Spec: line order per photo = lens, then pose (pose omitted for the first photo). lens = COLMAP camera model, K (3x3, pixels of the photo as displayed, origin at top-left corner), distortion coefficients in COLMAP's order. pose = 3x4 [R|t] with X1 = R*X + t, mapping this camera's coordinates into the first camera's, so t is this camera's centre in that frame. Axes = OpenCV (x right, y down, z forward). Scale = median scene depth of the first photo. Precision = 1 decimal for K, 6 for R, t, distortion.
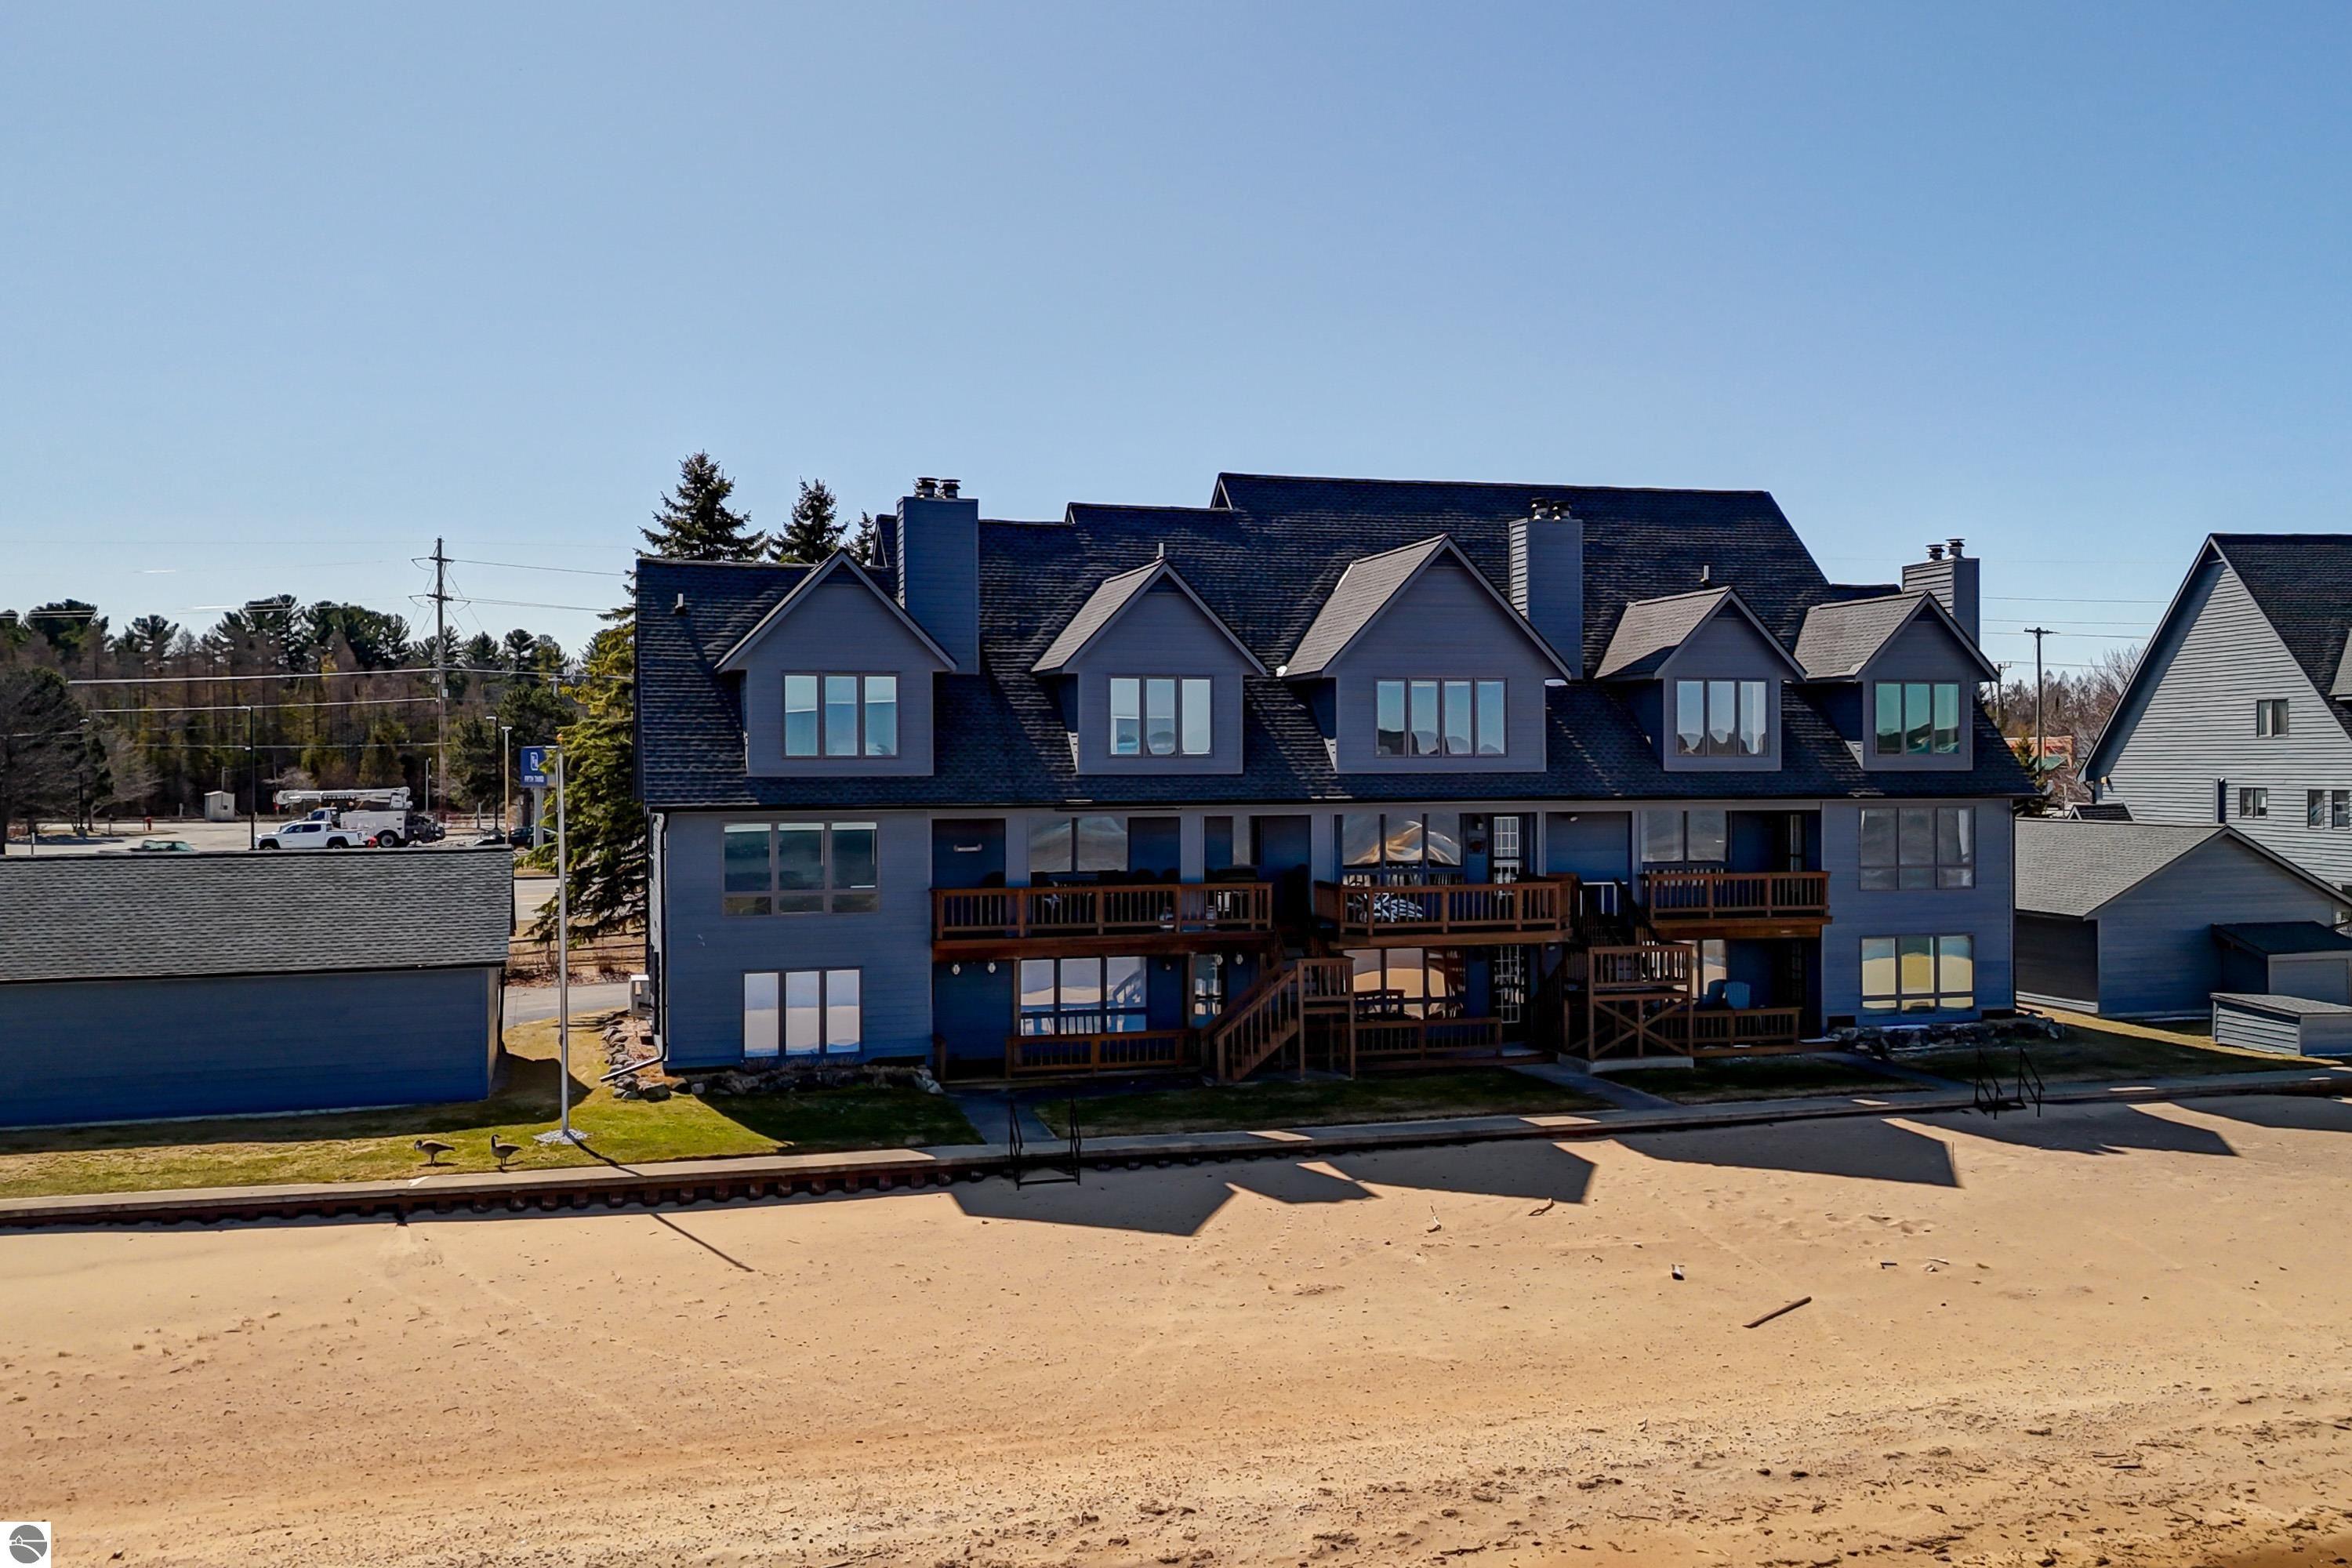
lens RADIAL K [[2044.1, 0, 1176.0], [0, 2044.1, 784.0], [0, 0, 1]] dist [0.086691, -0.086569]
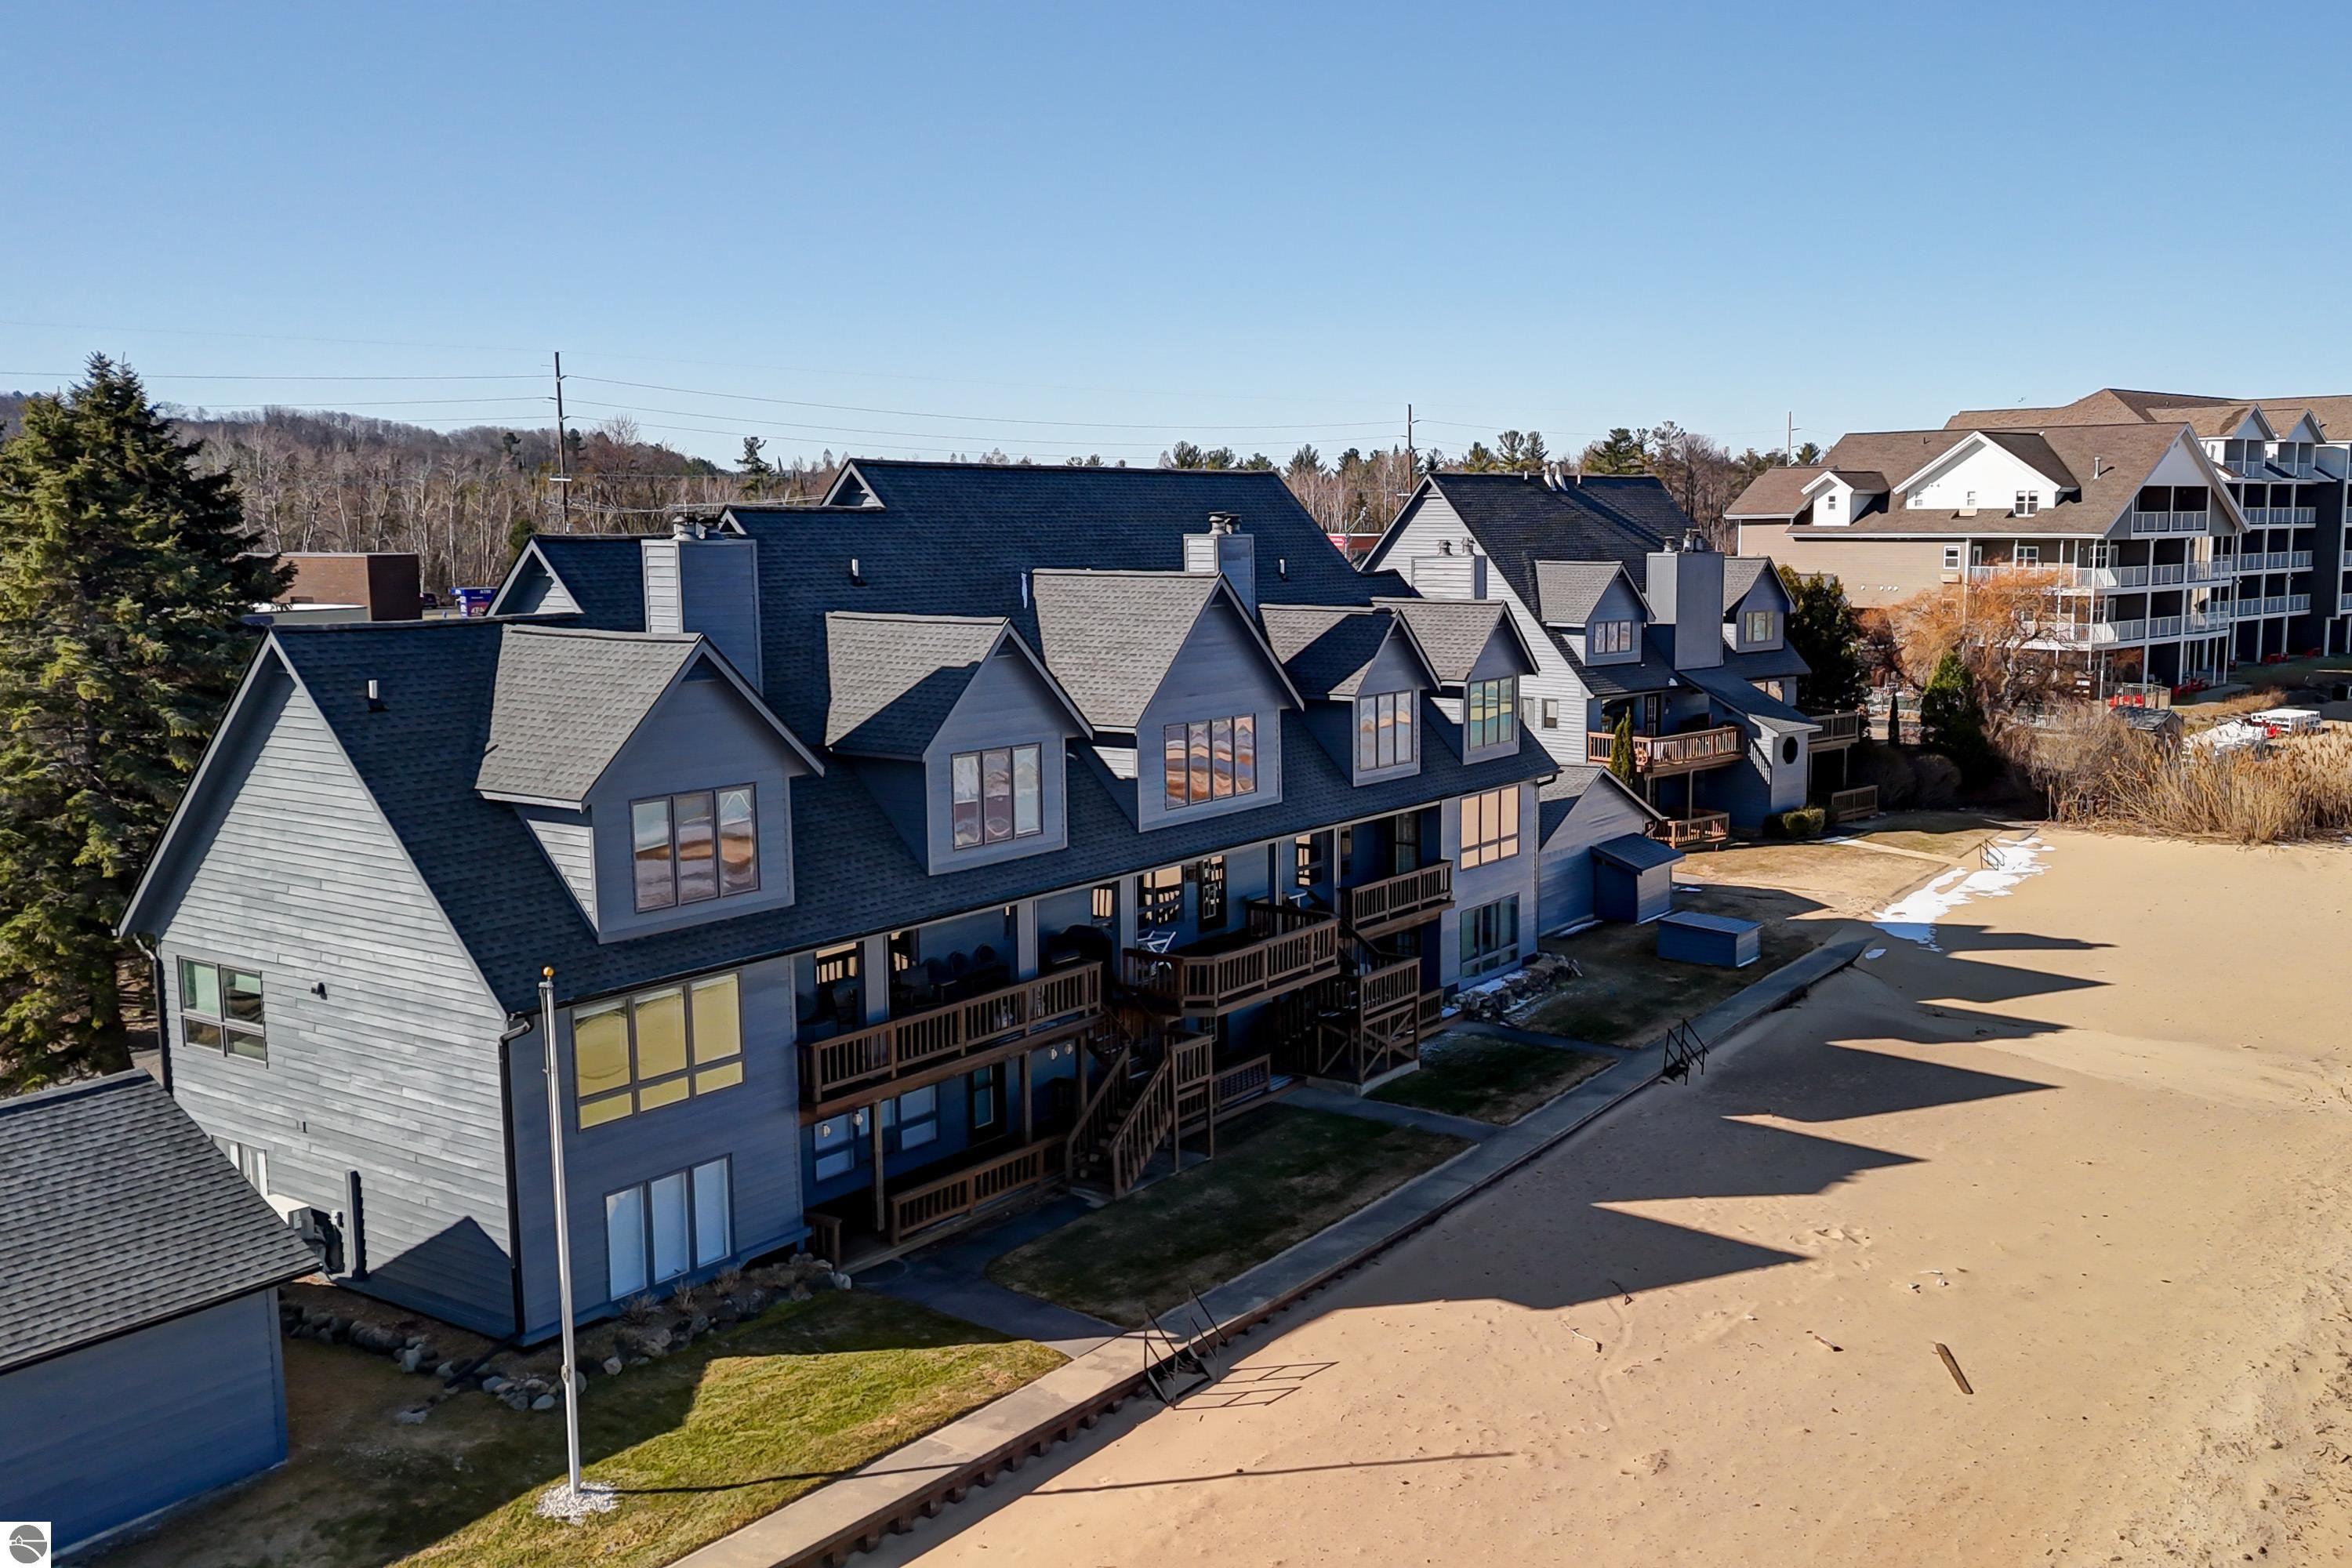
lens RADIAL K [[2024.0, 0, 1391.9], [0, 2024.0, 785.8], [0, 0, 1]] dist [0.090460, -0.083683]
pose [[0.757665, -0.085479, 0.647022, -0.459786], [0.005611, 0.992202, 0.124511, -0.150513], [-0.652619, -0.090707, 0.752237, 0.239621]]
